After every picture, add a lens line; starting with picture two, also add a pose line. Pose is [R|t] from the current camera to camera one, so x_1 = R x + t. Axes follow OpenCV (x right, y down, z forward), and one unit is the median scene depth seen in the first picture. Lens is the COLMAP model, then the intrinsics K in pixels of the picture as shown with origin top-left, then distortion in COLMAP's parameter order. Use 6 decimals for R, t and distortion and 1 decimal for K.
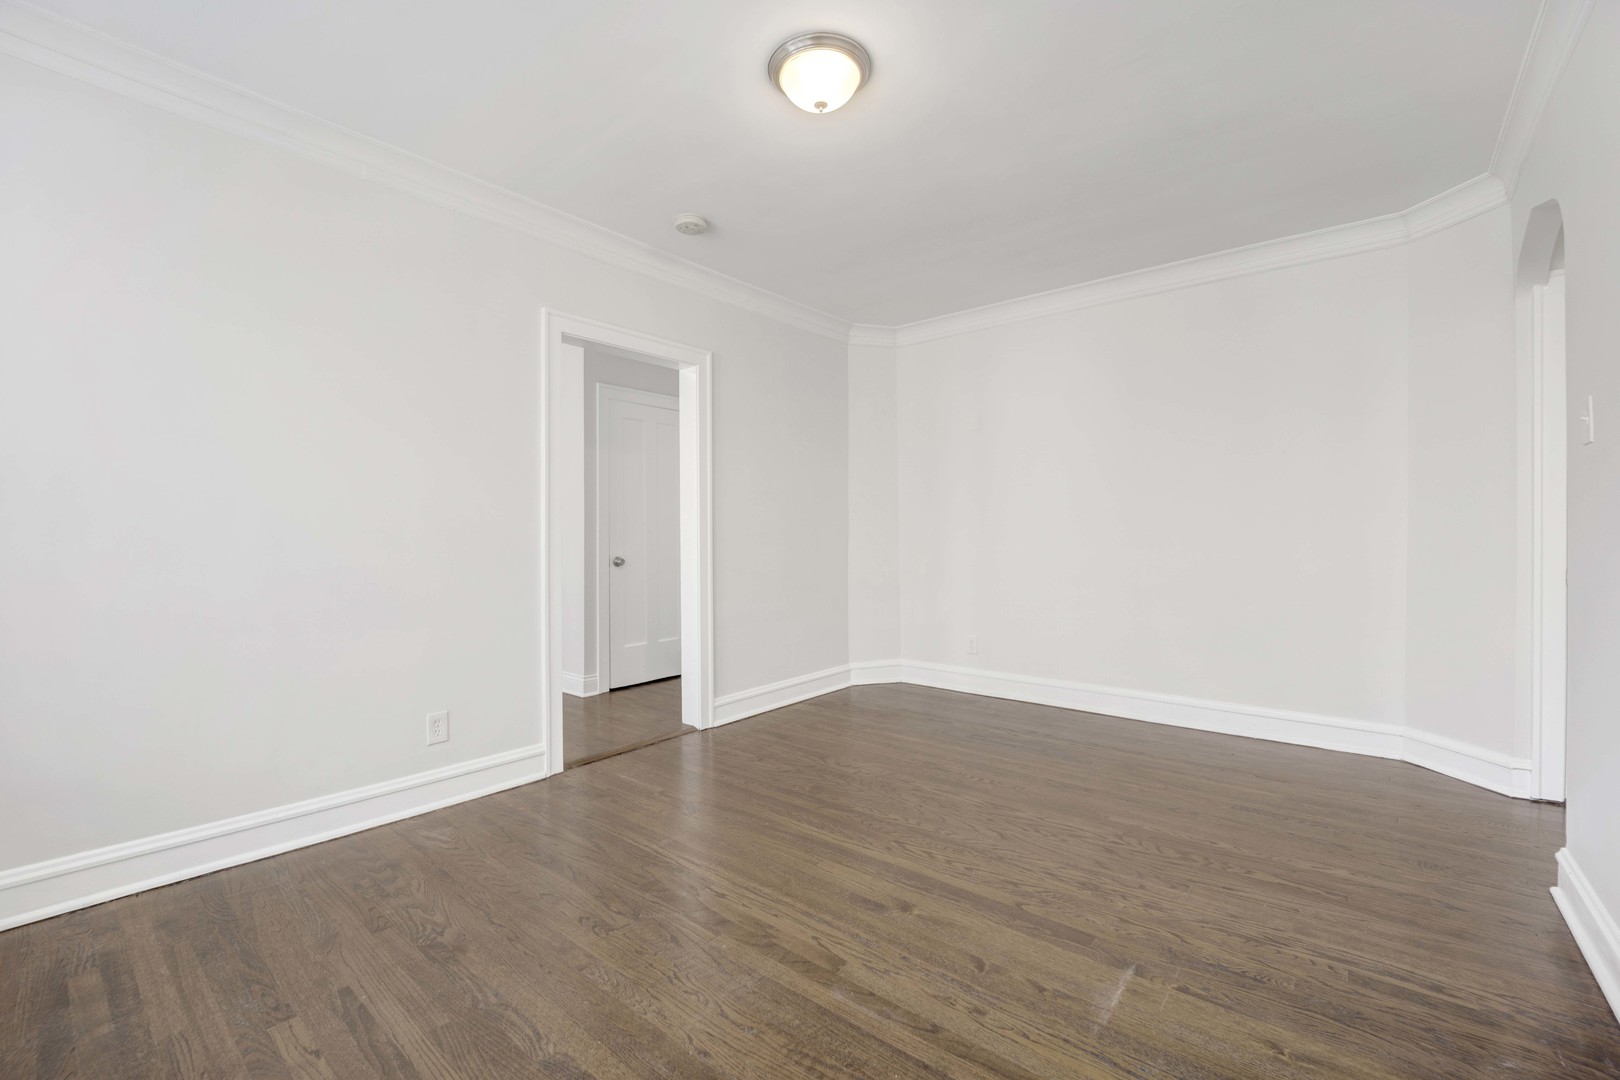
lens RADIAL K [[669.9, 0, 807.7], [0, 669.9, 546.6], [0, 0, 1]] dist [-0.020049, -0.000730]
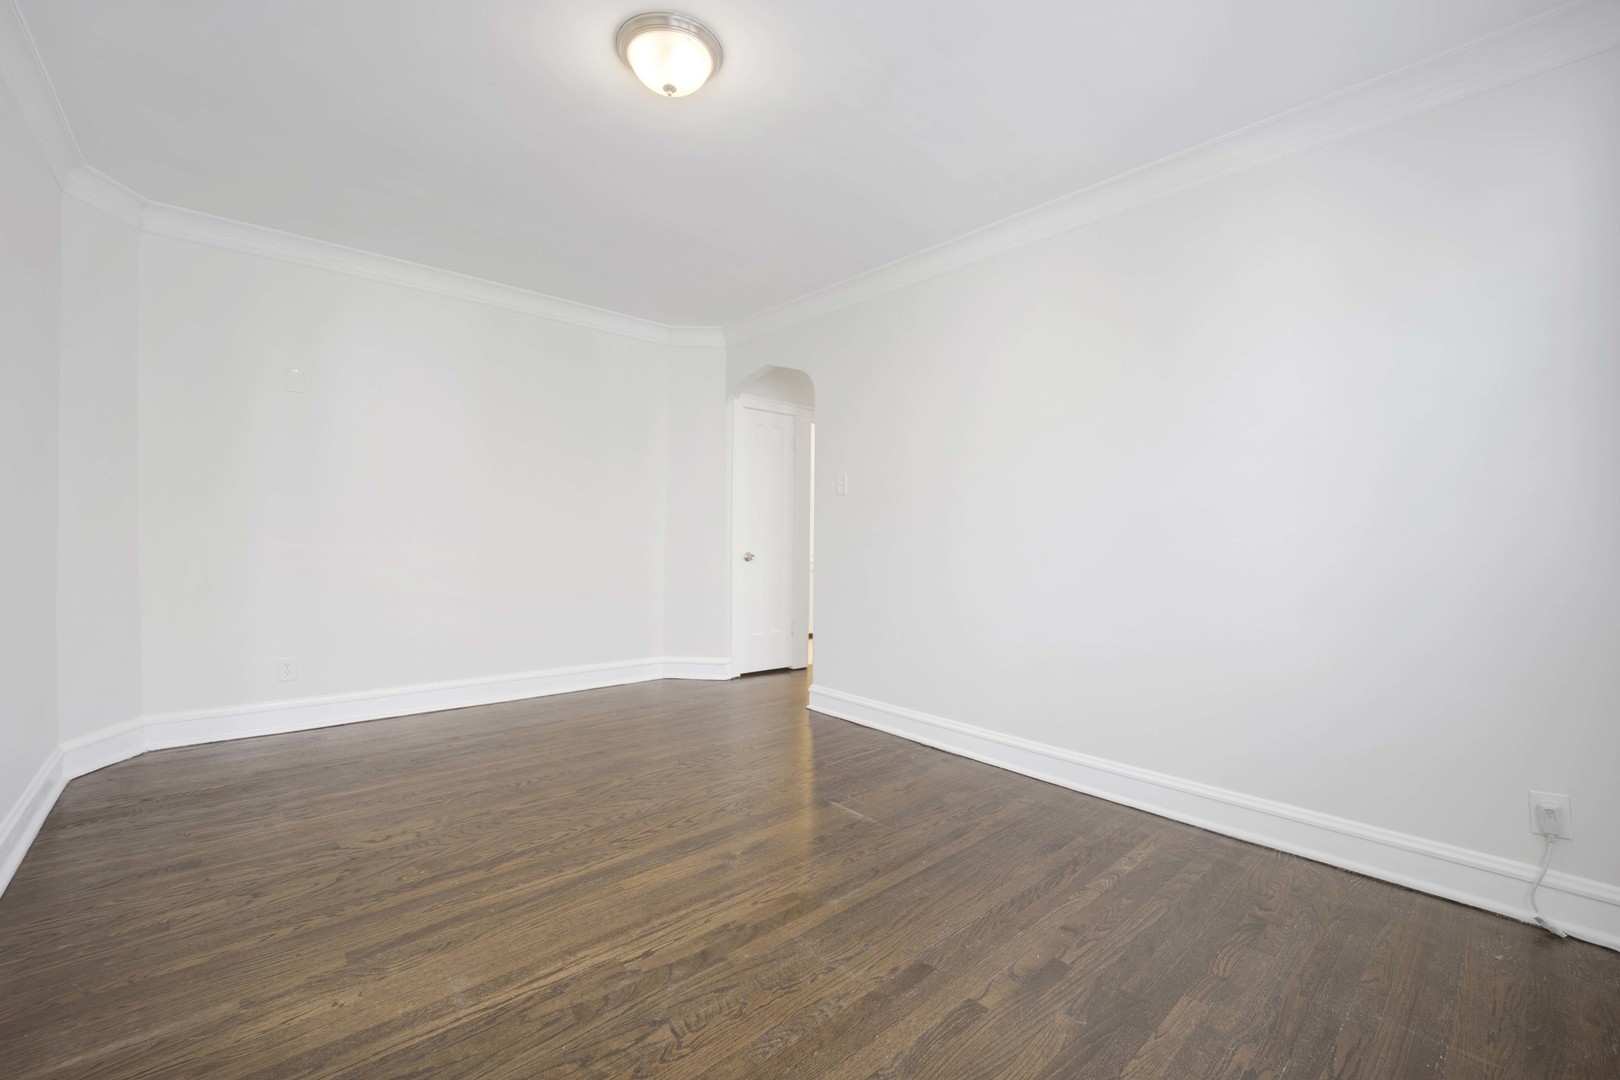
lens RADIAL K [[669.9, 0, 807.7], [0, 669.9, 534.8], [0, 0, 1]] dist [-0.020049, -0.000730]
pose [[0.143770, 0.007477, 0.989583, -0.741281], [0.000148, 0.999971, -0.007577, -0.000848], [-0.989611, 0.001236, 0.143765, 0.536311]]
